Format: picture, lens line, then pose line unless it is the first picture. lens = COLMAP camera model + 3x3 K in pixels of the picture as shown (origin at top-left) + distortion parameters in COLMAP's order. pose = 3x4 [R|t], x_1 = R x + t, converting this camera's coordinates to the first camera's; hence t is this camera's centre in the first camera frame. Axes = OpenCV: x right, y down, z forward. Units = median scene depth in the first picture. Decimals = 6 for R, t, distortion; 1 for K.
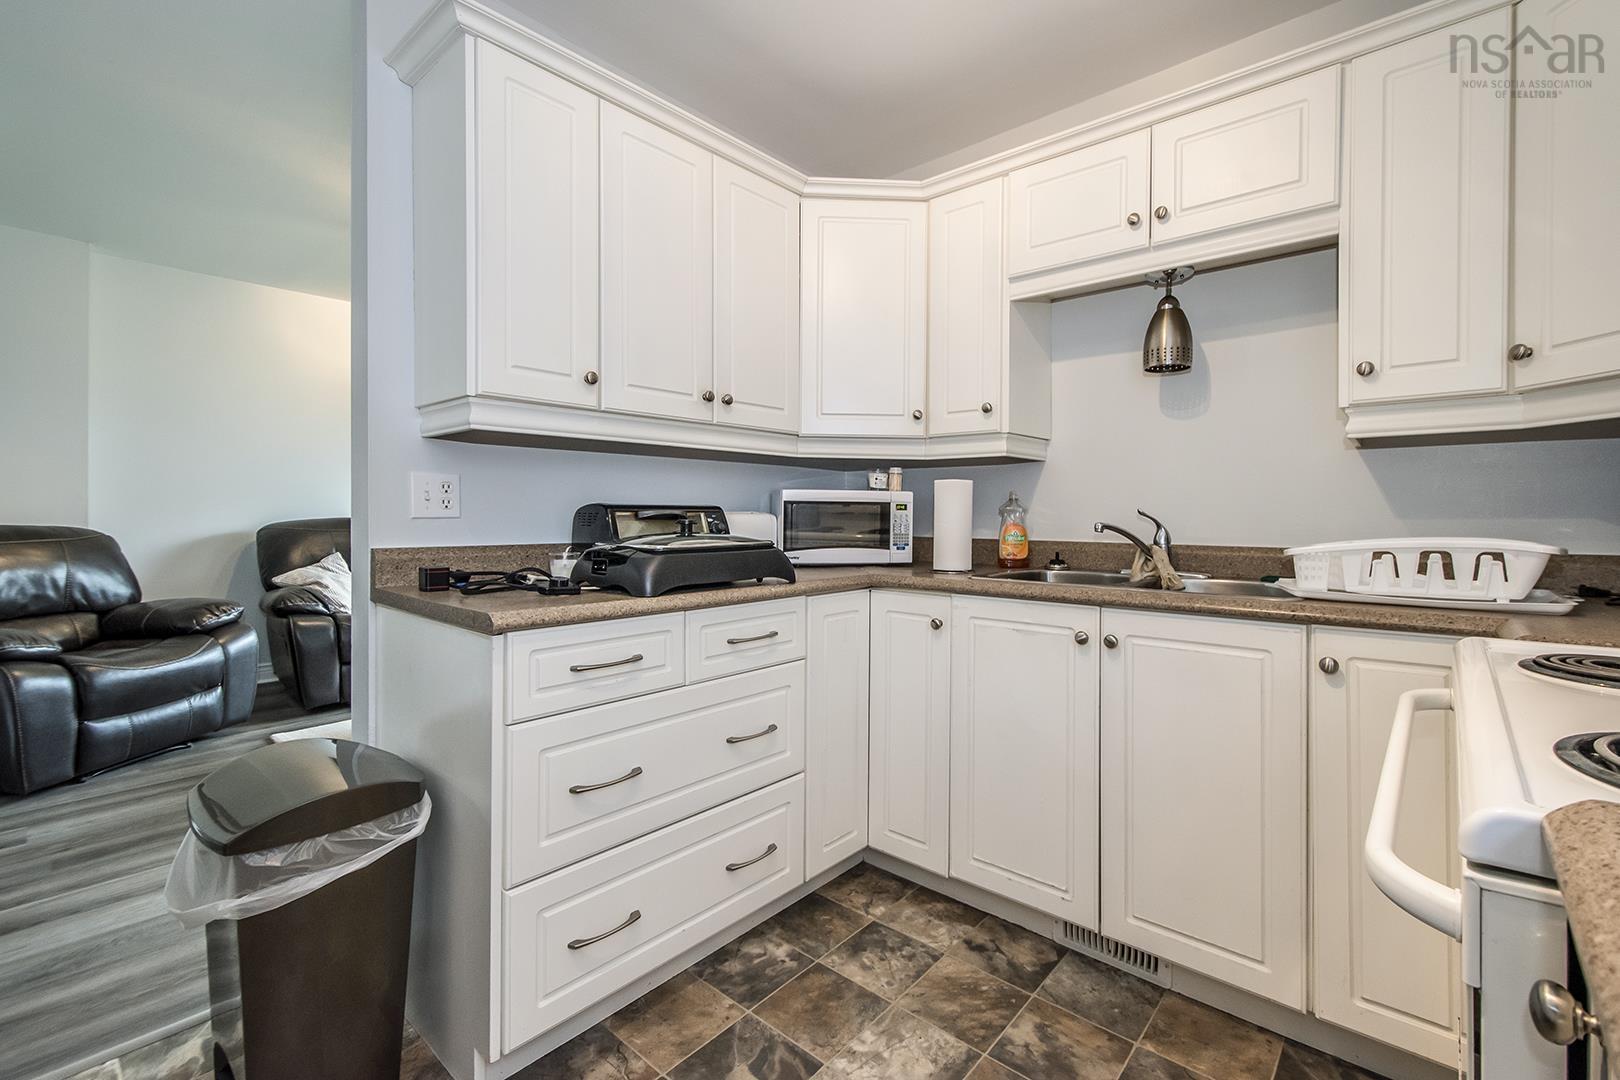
lens RADIAL K [[711.7, 0, 843.4], [0, 711.7, 522.1], [0, 0, 1]] dist [0.012633, -0.003742]
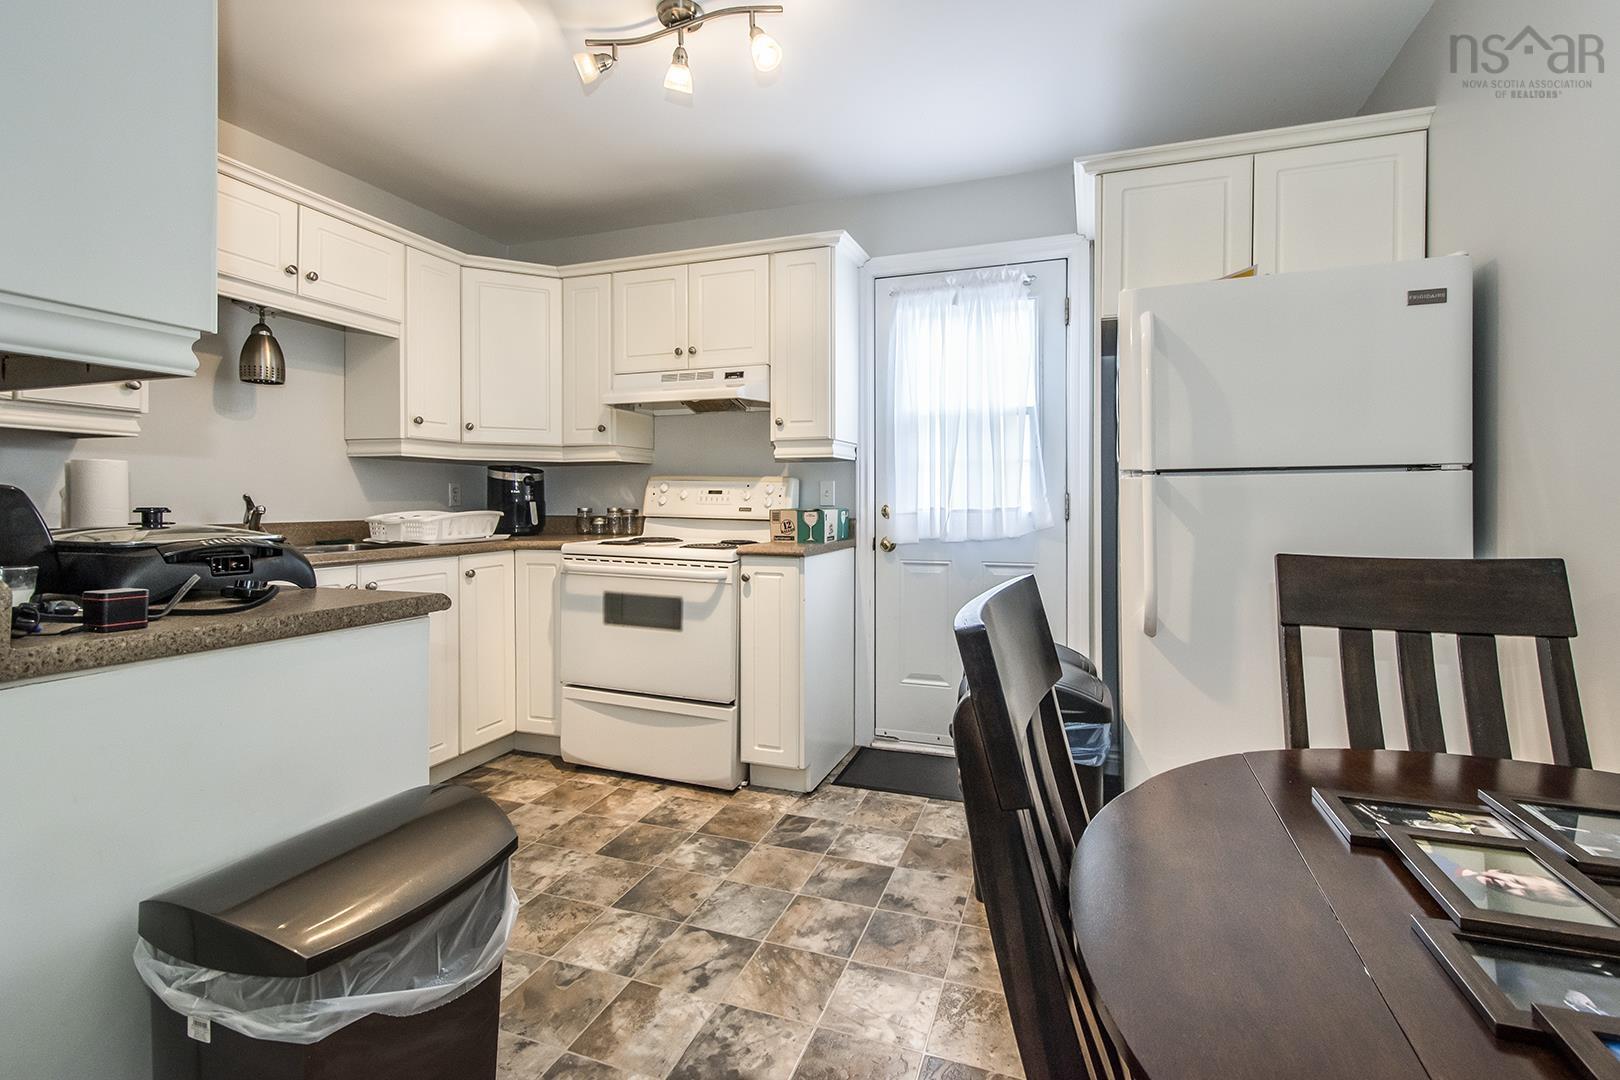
lens RADIAL K [[722.2, 0, 844.6], [0, 722.2, 503.8], [0, 0, 1]] dist [0.019157, 0.000065]
pose [[-0.376924, -0.008784, 0.926203, -1.298823], [0.005669, 0.999914, 0.011790, -0.013439], [-0.926227, 0.009694, -0.376841, 0.631542]]
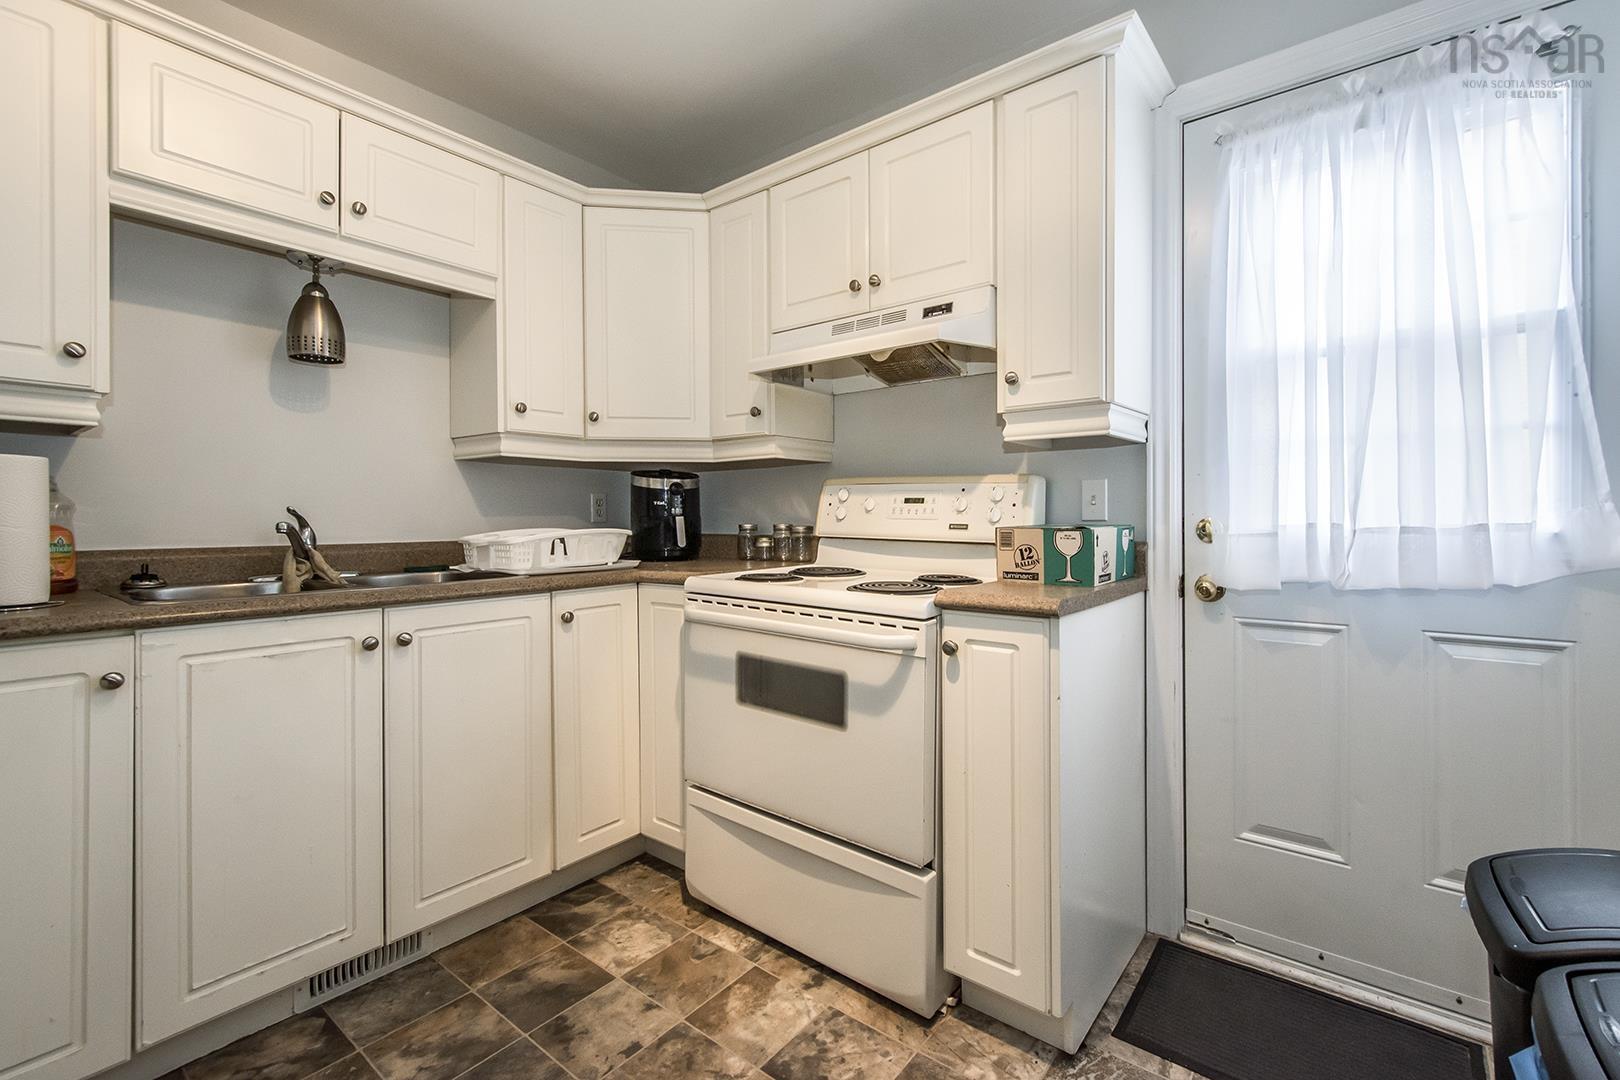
lens RADIAL K [[711.7, 0, 843.4], [0, 711.7, 522.1], [0, 0, 1]] dist [0.012633, -0.003742]
pose [[-0.054745, -0.010685, 0.998443, -0.623881], [0.011814, 0.999866, 0.011348, -0.001247], [-0.998430, 0.012417, -0.054612, 0.415584]]
